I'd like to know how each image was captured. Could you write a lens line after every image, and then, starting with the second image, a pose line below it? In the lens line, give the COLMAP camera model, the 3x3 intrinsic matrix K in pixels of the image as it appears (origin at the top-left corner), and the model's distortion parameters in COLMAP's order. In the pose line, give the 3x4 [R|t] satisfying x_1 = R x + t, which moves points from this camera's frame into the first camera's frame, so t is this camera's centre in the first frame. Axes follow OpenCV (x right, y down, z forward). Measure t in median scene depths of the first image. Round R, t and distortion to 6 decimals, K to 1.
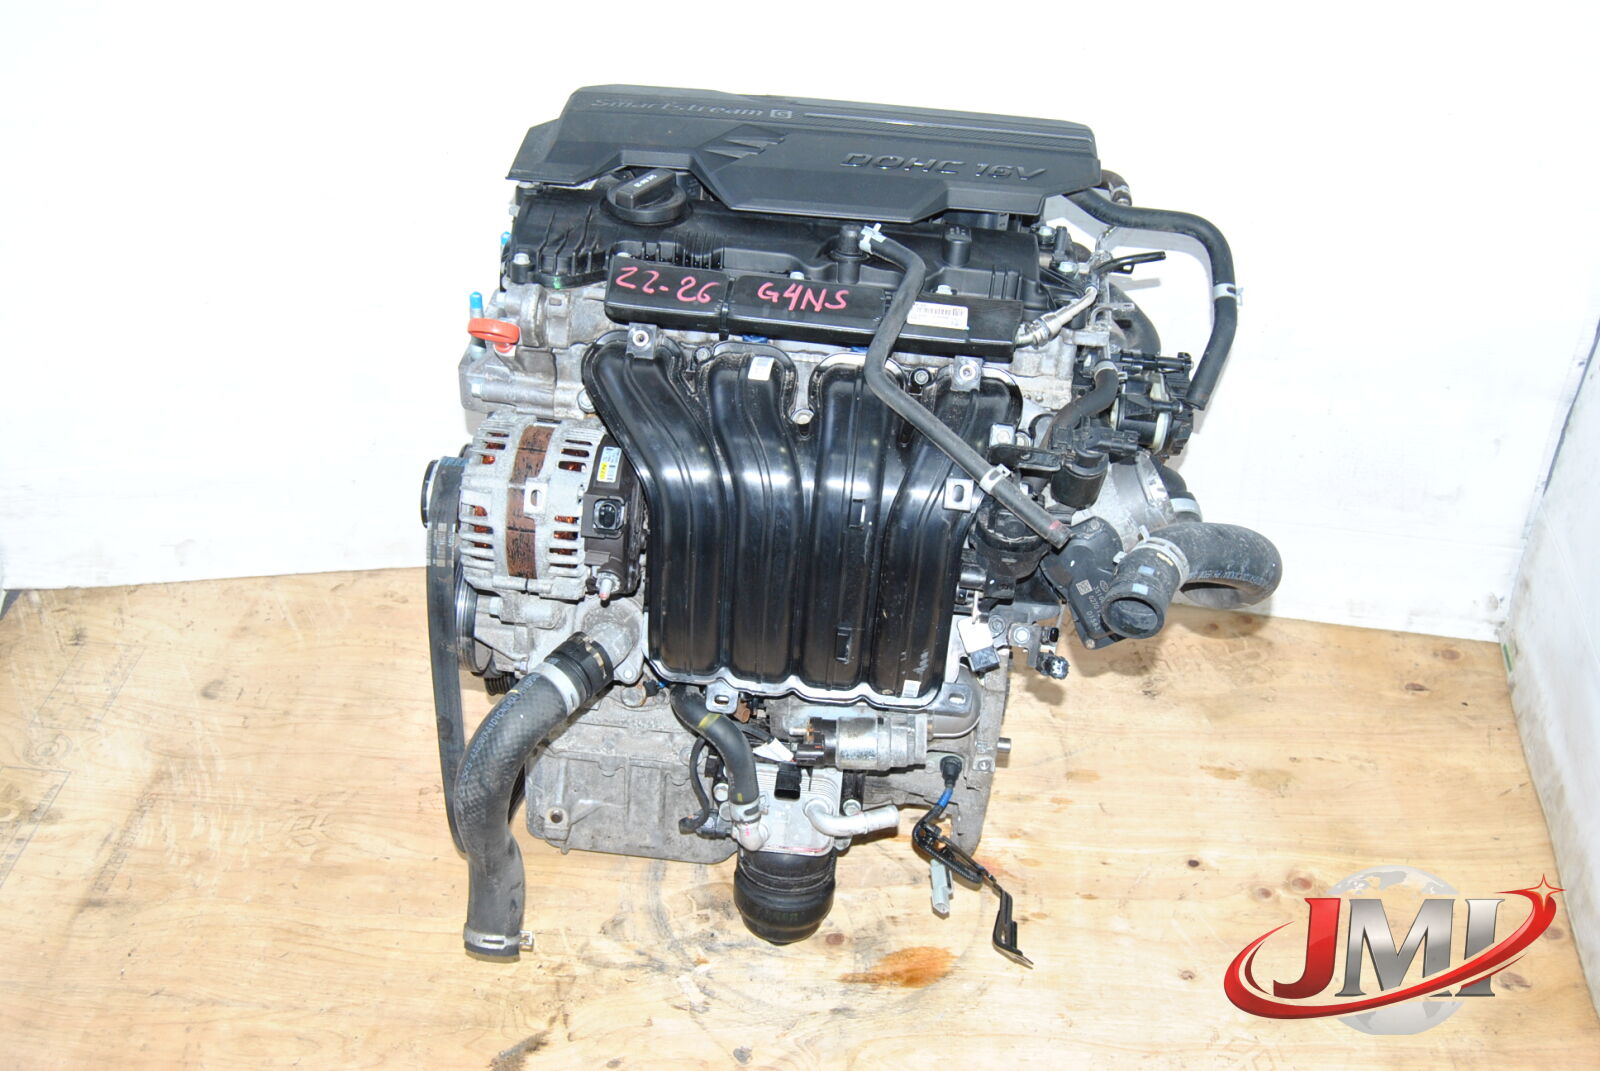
lens RADIAL K [[1735.8, 0, 798.4], [0, 1735.8, 615.1], [0, 0, 1]] dist [-0.063085, 0.002531]
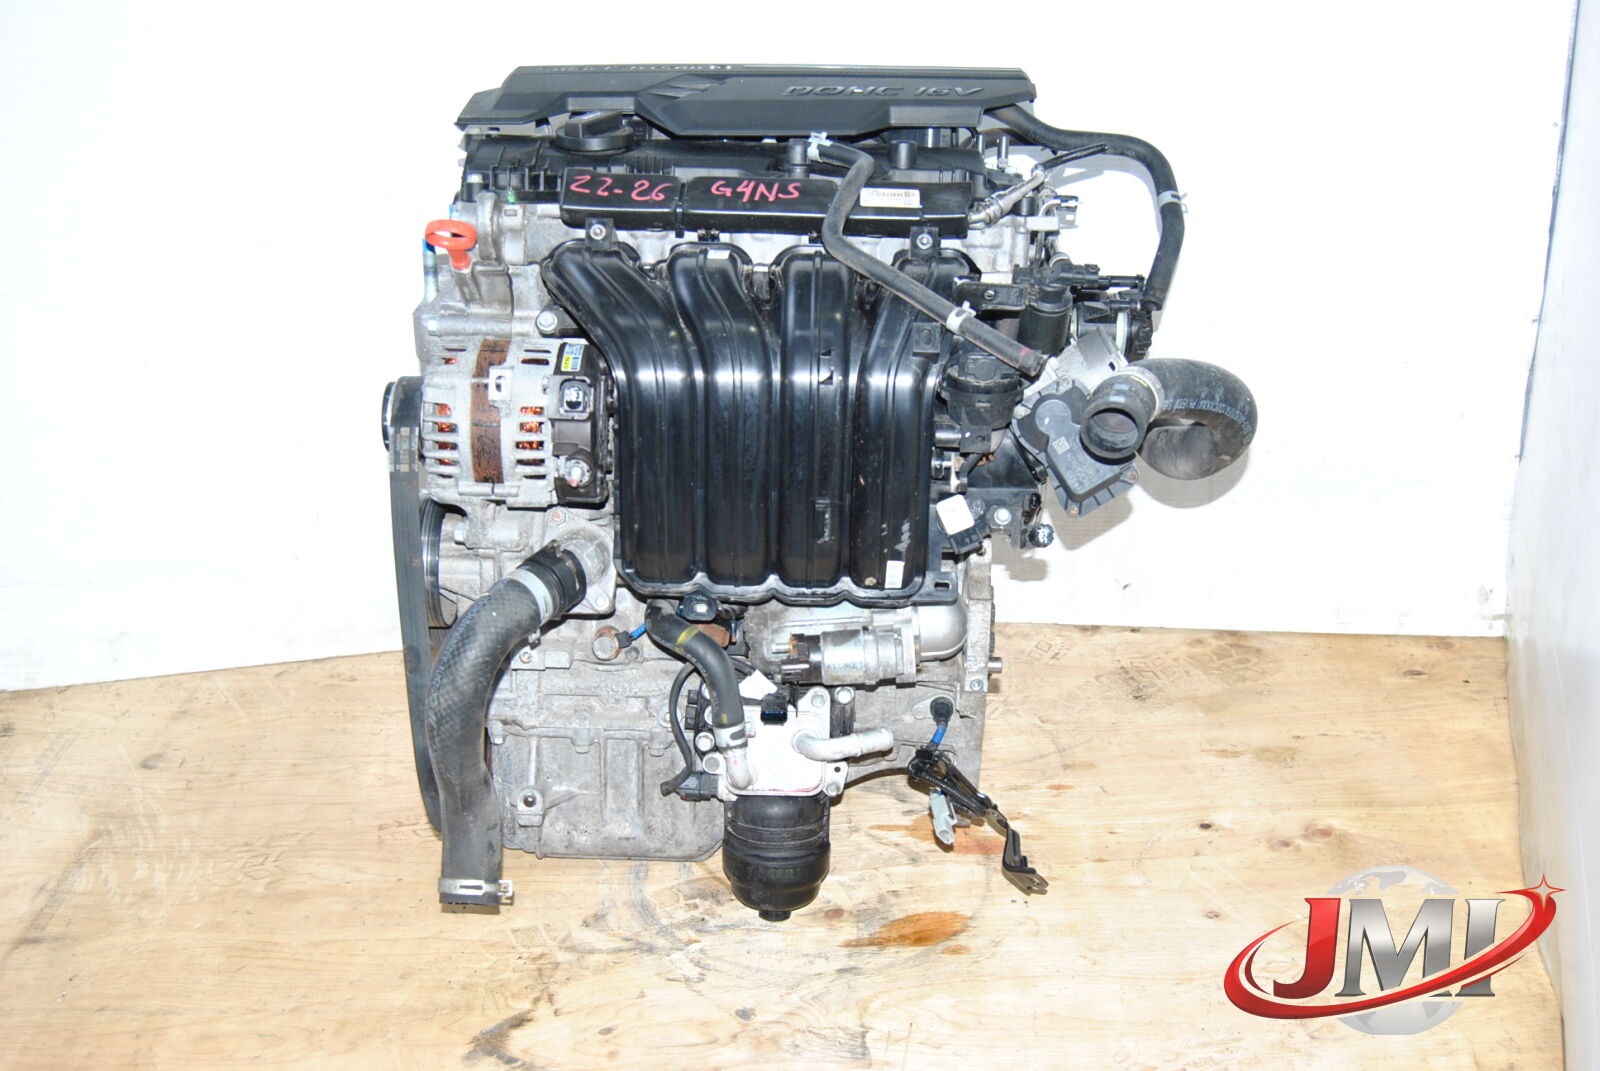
lens RADIAL K [[1854.9, 0, 798.2], [0, 1854.9, 635.2], [0, 0, 1]] dist [-0.057606, -0.009768]
pose [[0.997011, -0.067928, 0.036797, -0.025548], [0.073753, 0.978690, -0.191643, 0.236432], [-0.022995, 0.193784, 0.980775, -0.007500]]
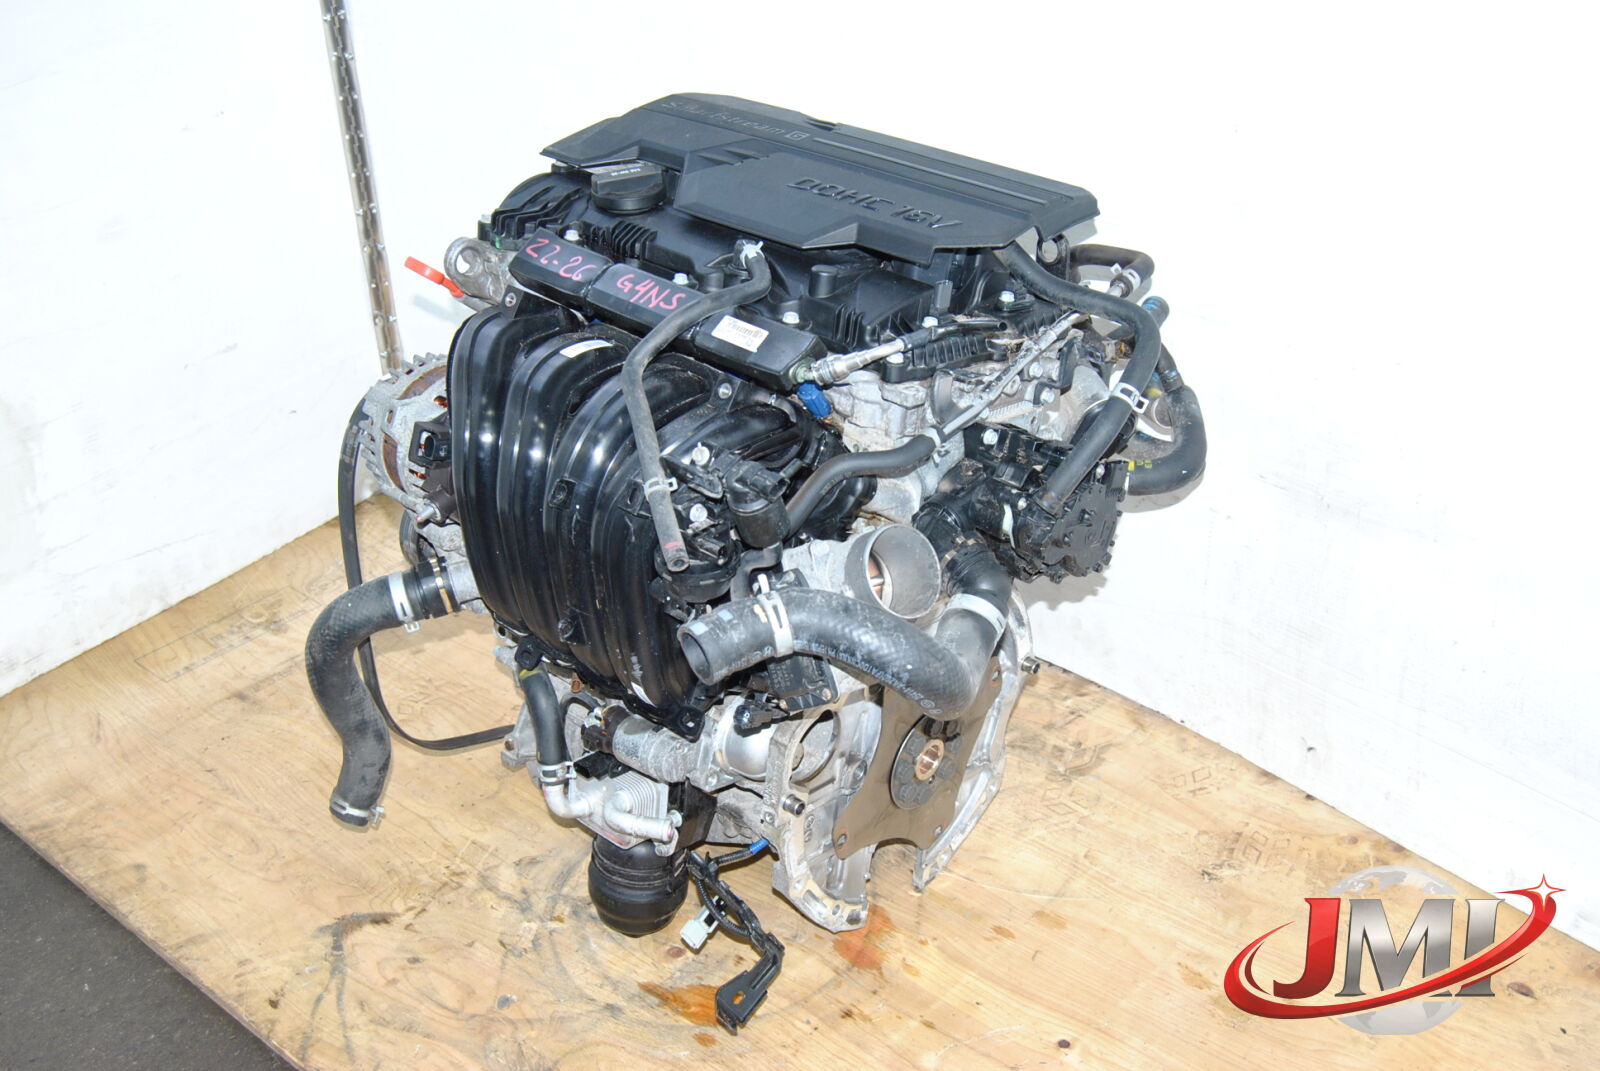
lens RADIAL K [[1735.8, 0, 798.4], [0, 1735.8, 615.1], [0, 0, 1]] dist [-0.063085, 0.002531]
pose [[0.789652, 0.277822, -0.547051, 0.582203], [-0.309276, 0.950284, 0.036174, -0.056376], [0.529904, 0.140625, 0.836317, 0.182631]]
